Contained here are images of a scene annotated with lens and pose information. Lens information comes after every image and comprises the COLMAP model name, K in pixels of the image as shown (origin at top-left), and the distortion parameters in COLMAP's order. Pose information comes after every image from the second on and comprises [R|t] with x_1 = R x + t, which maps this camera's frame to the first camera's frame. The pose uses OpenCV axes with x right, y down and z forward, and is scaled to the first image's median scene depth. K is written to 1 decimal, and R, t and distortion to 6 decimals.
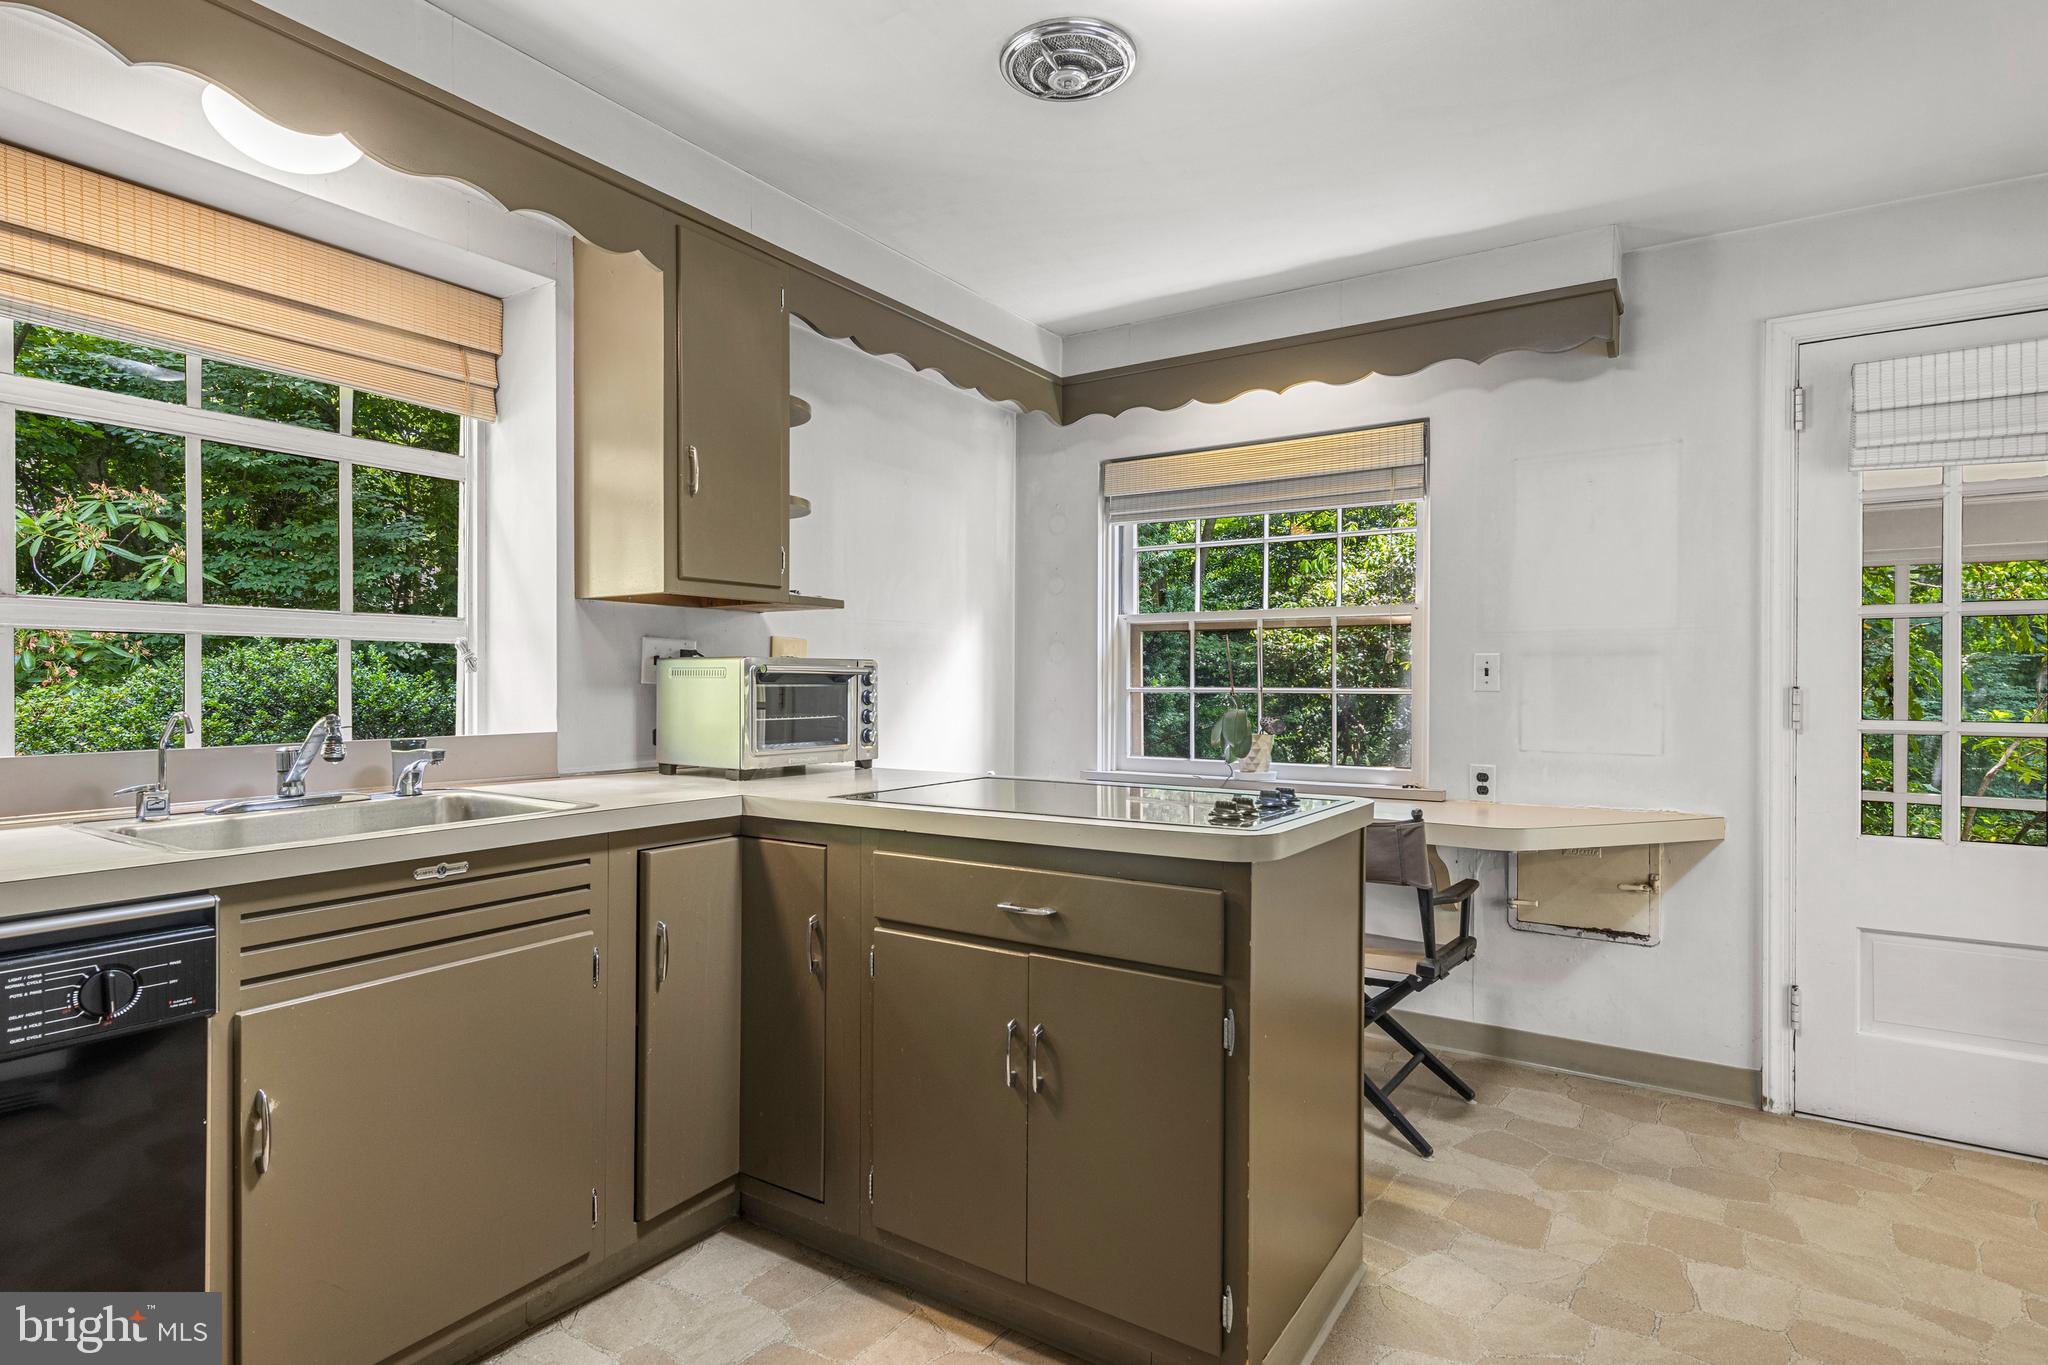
lens RADIAL K [[1047.0, 0, 1039.7], [0, 1047.0, 691.4], [0, 0, 1]] dist [0.012633, -0.003312]
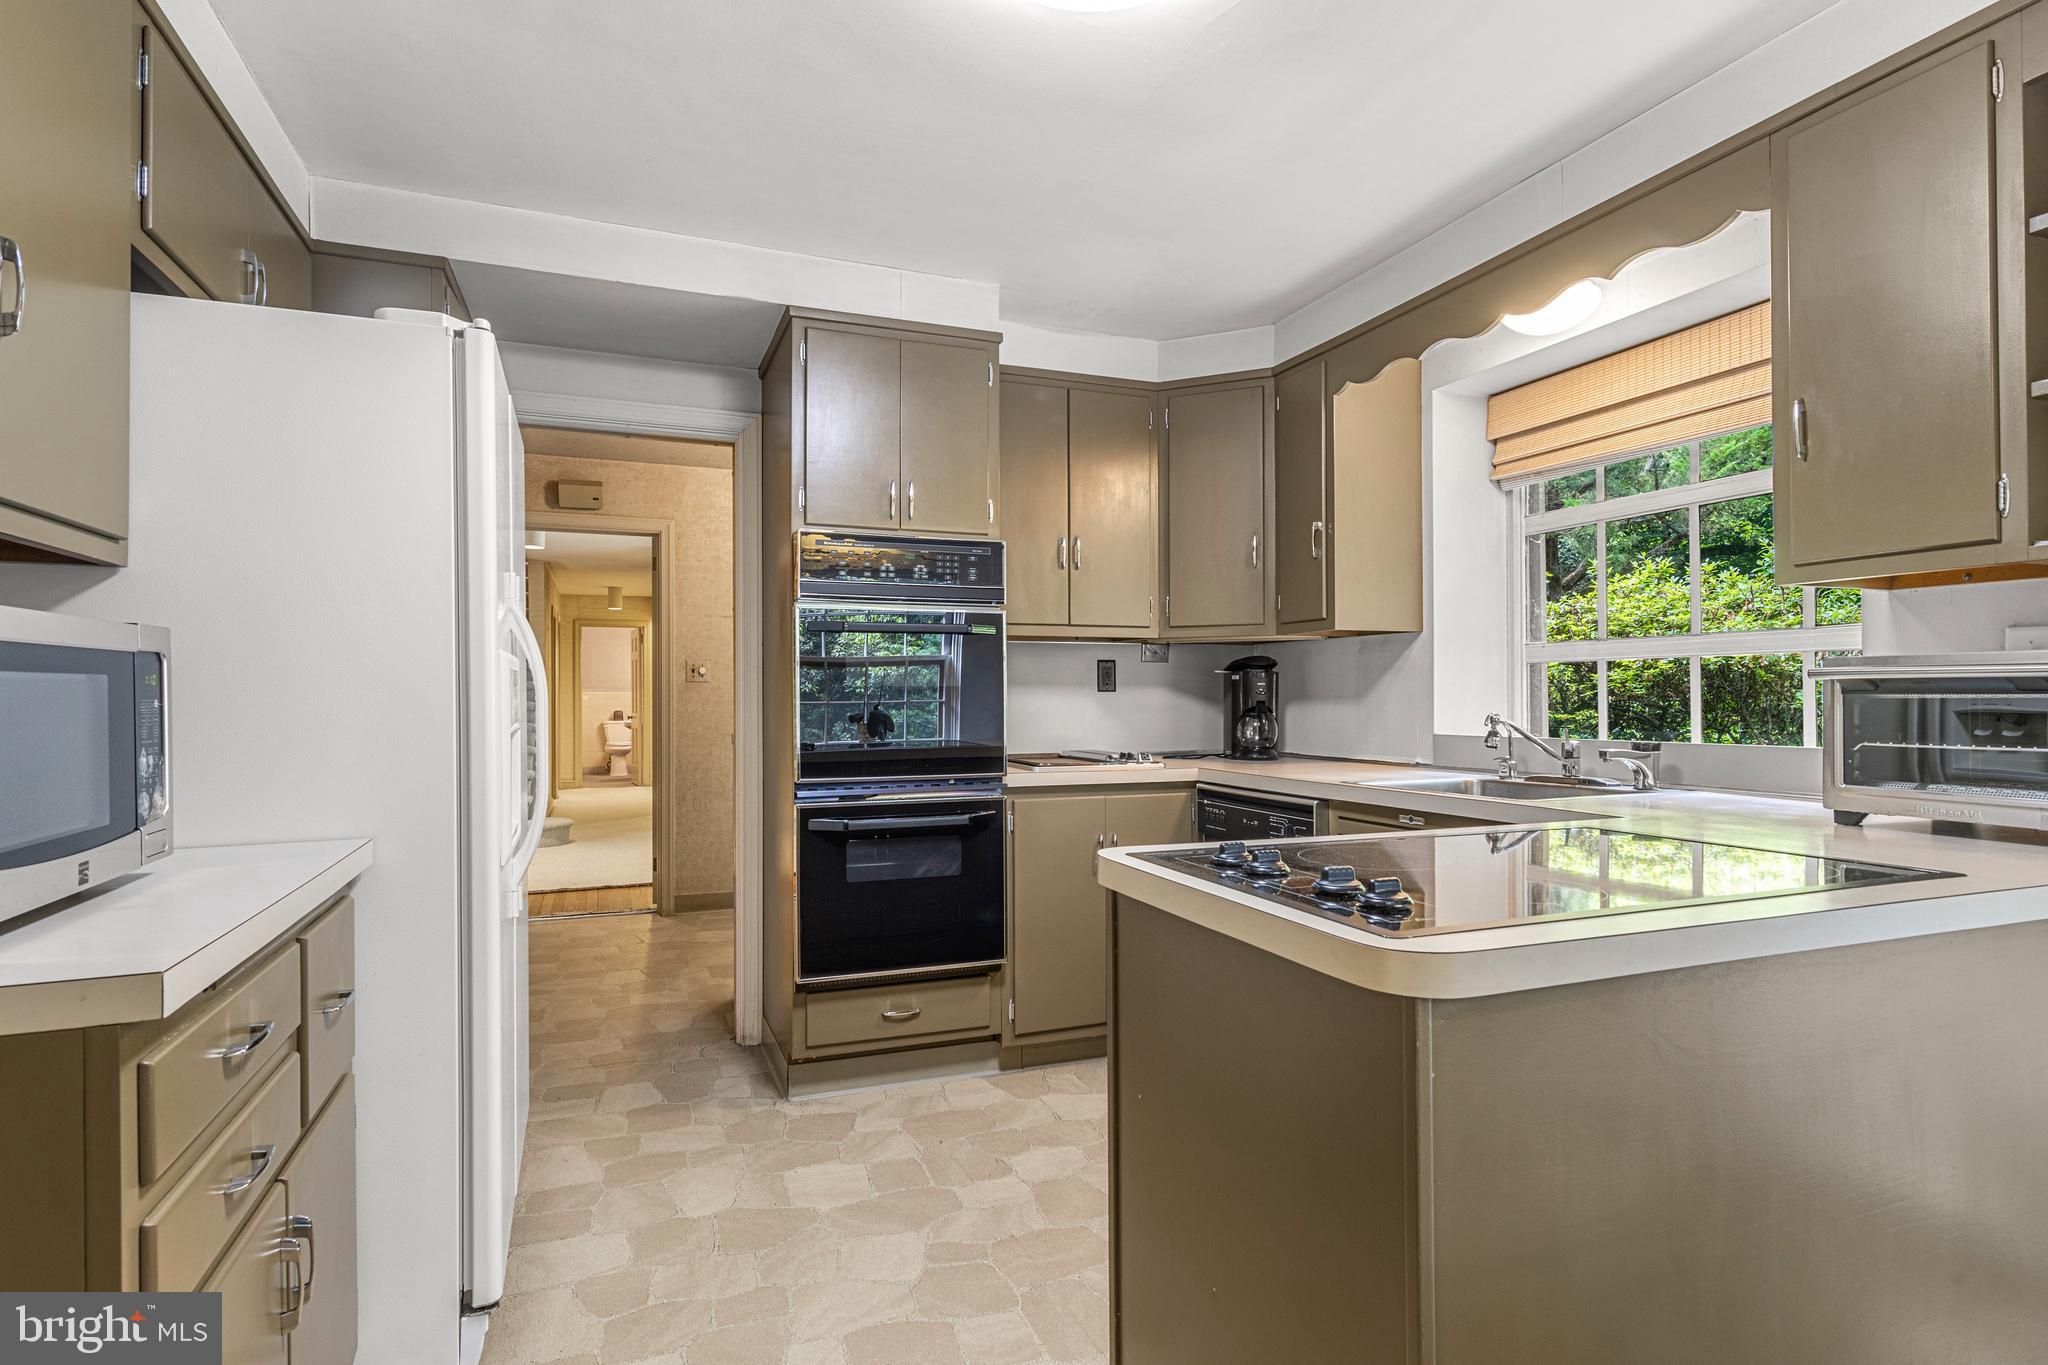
lens RADIAL K [[1047.0, 0, 1030.8], [0, 1047.0, 683.3], [0, 0, 1]] dist [0.012633, -0.003312]
pose [[-0.590669, -0.011962, -0.806825, 0.737150], [-0.004667, 0.999924, -0.011408, -0.002919], [0.806900, -0.002973, -0.590680, 1.122699]]
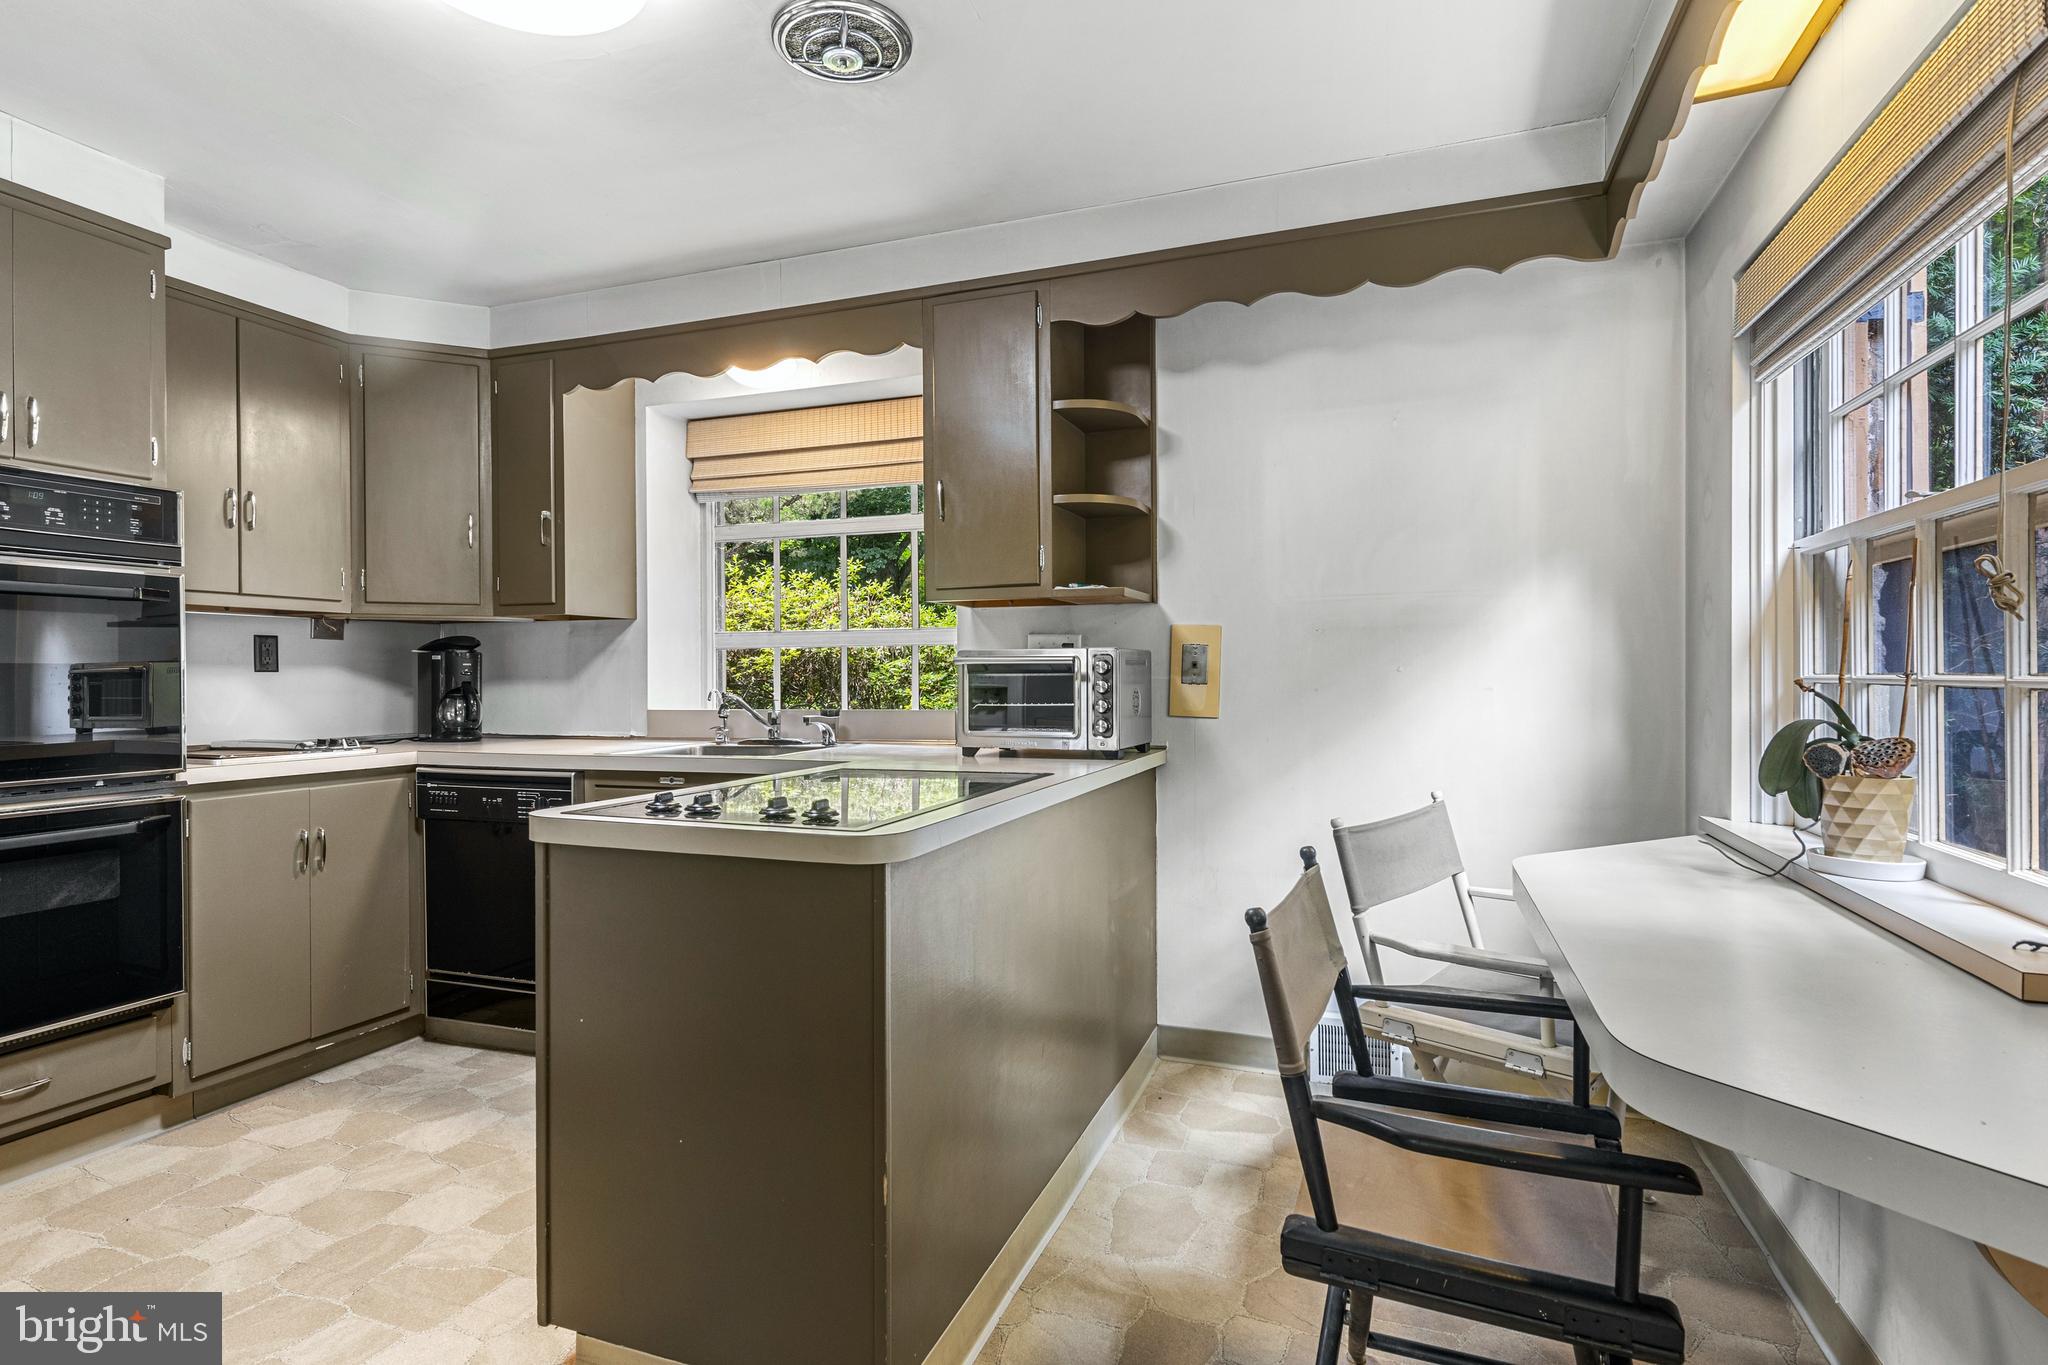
lens RADIAL K [[1047.0, 0, 1026.4], [0, 1047.0, 671.7], [0, 0, 1]] dist [0.012633, -0.003312]
pose [[0.219384, -0.009021, -0.975597, 0.985900], [-0.000897, 0.999955, -0.009448, 0.003459], [0.975638, 0.002948, 0.219366, 0.927851]]
